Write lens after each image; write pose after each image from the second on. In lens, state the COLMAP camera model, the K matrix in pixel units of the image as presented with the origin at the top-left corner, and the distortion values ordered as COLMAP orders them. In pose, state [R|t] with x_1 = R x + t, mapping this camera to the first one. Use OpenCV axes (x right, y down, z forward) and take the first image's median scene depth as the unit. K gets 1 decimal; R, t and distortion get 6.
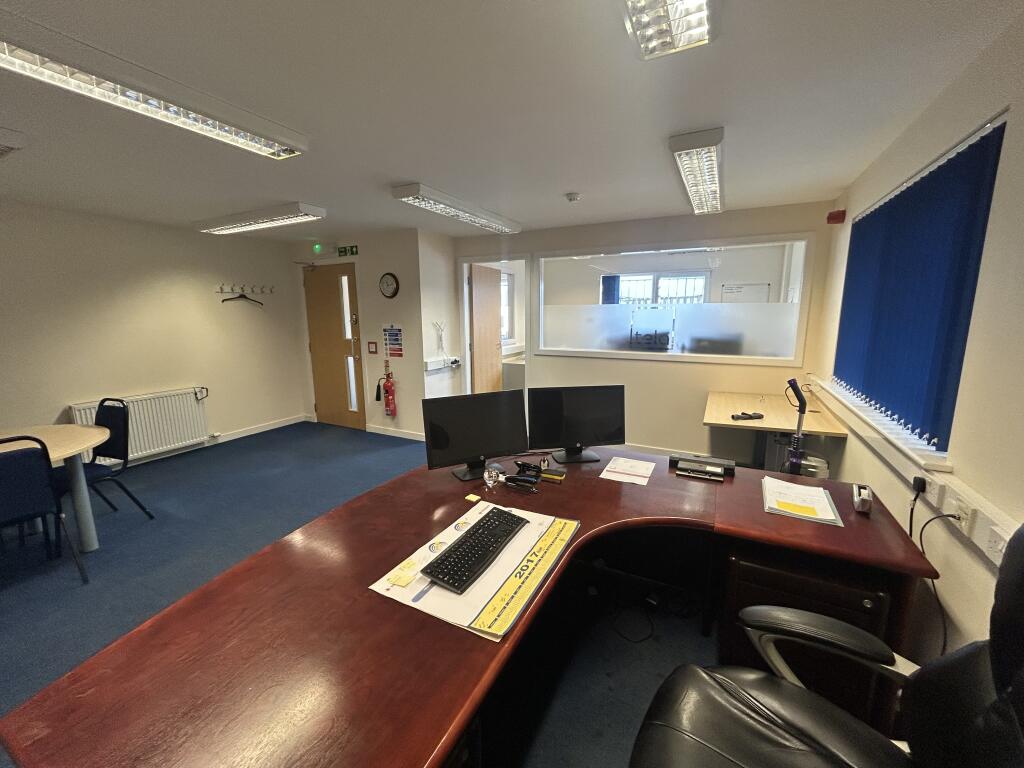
lens RADIAL K [[412.5, 0, 517.2], [0, 412.5, 379.5], [0, 0, 1]] dist [-0.001727, 0.000440]
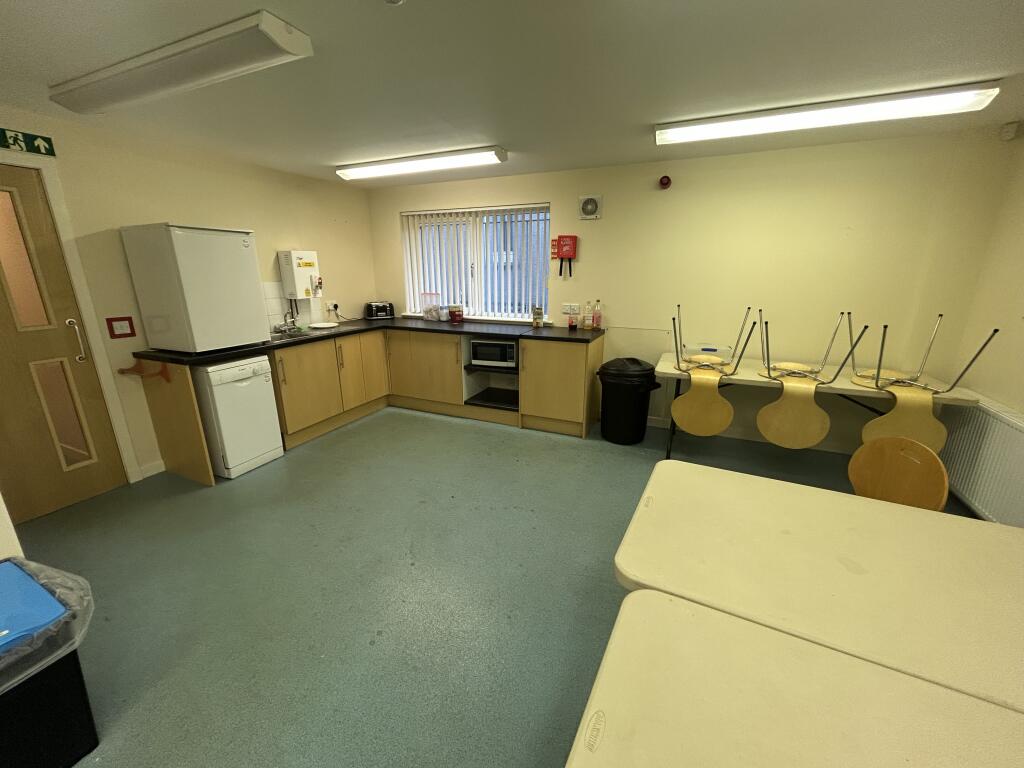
lens RADIAL K [[412.5, 0, 511.5], [0, 412.5, 382.2], [0, 0, 1]] dist [-0.001727, 0.000440]
pose [[-0.048325, -0.255372, 0.965635, -2.264969], [0.177347, 0.949209, 0.259903, -0.132938], [-0.982961, 0.183812, -0.000581, 1.062740]]
